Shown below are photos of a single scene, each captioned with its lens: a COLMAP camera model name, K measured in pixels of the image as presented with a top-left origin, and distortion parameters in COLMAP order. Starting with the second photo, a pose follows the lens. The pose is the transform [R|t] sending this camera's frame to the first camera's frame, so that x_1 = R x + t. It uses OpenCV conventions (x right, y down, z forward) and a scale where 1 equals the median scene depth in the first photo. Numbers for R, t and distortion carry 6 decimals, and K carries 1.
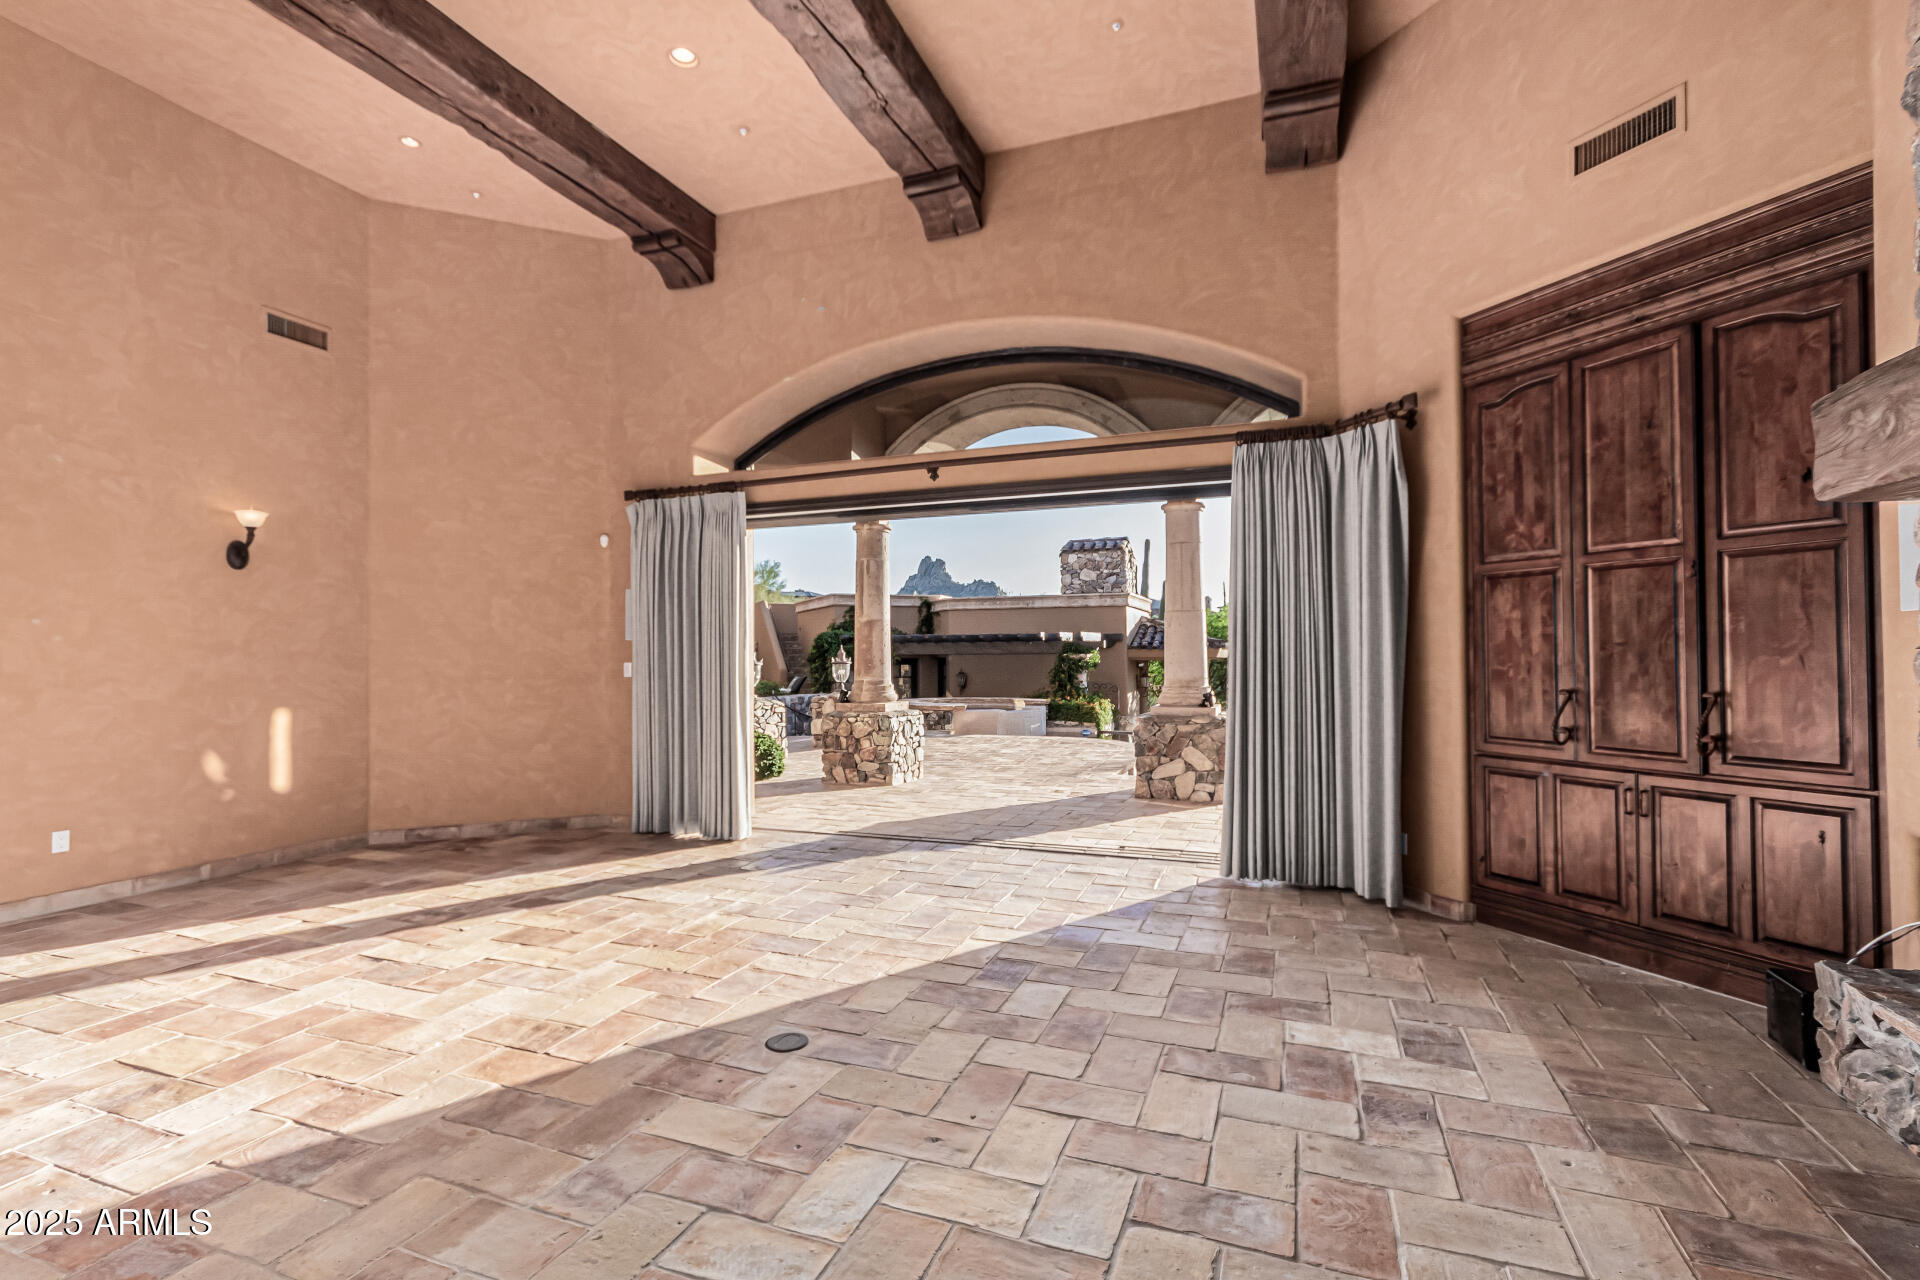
lens RADIAL K [[887.5, 0, 953.2], [0, 887.5, 642.1], [0, 0, 1]] dist [0.005125, -0.000010]
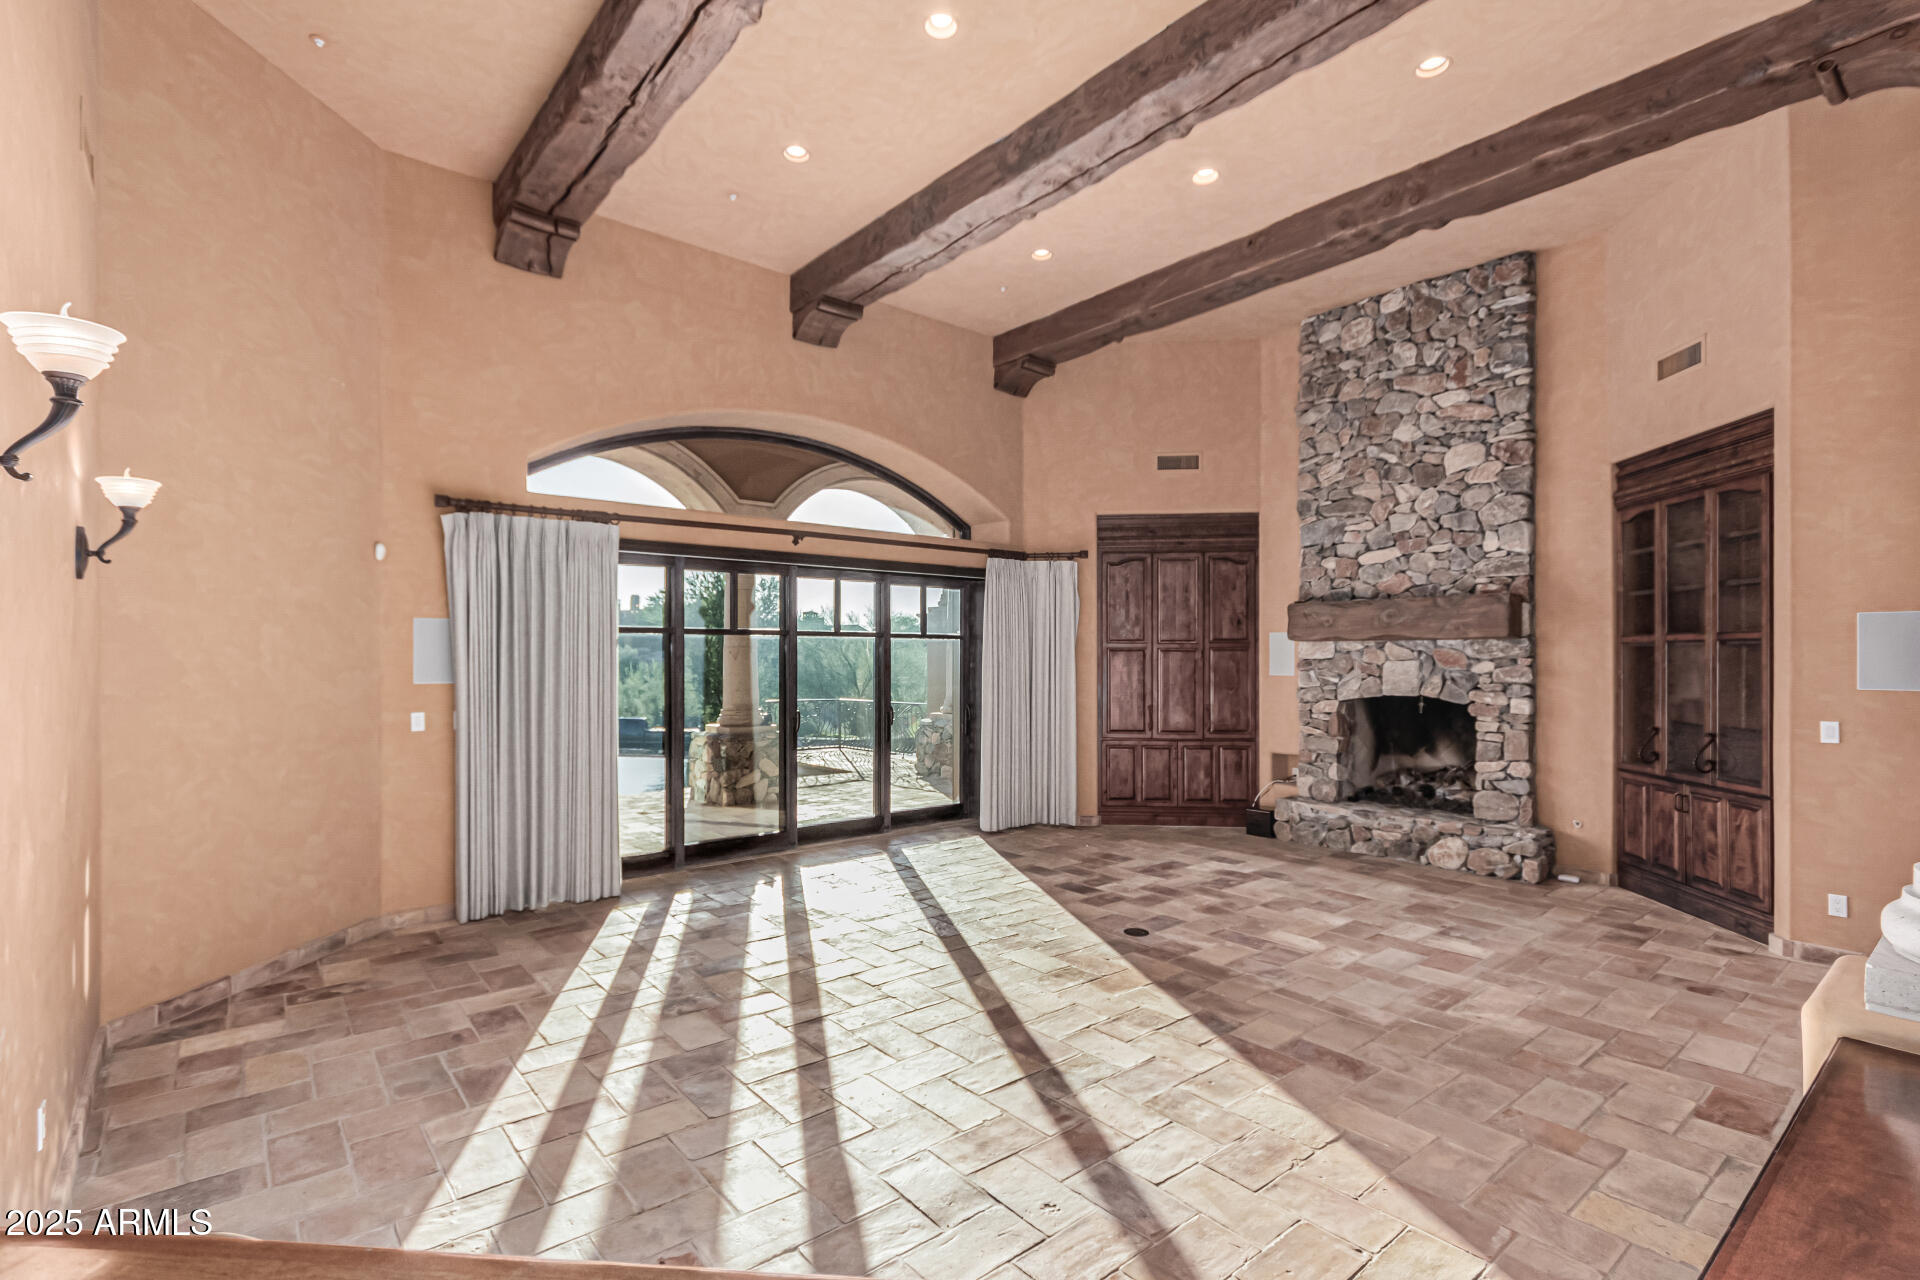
lens RADIAL K [[887.5, 0, 957.9], [0, 887.5, 655.0], [0, 0, 1]] dist [0.005125, -0.000010]
pose [[0.484275, 0.008338, 0.874876, -1.322539], [-0.015941, 0.999873, -0.000705, -0.055552], [-0.874771, -0.013604, 0.484346, 0.339214]]
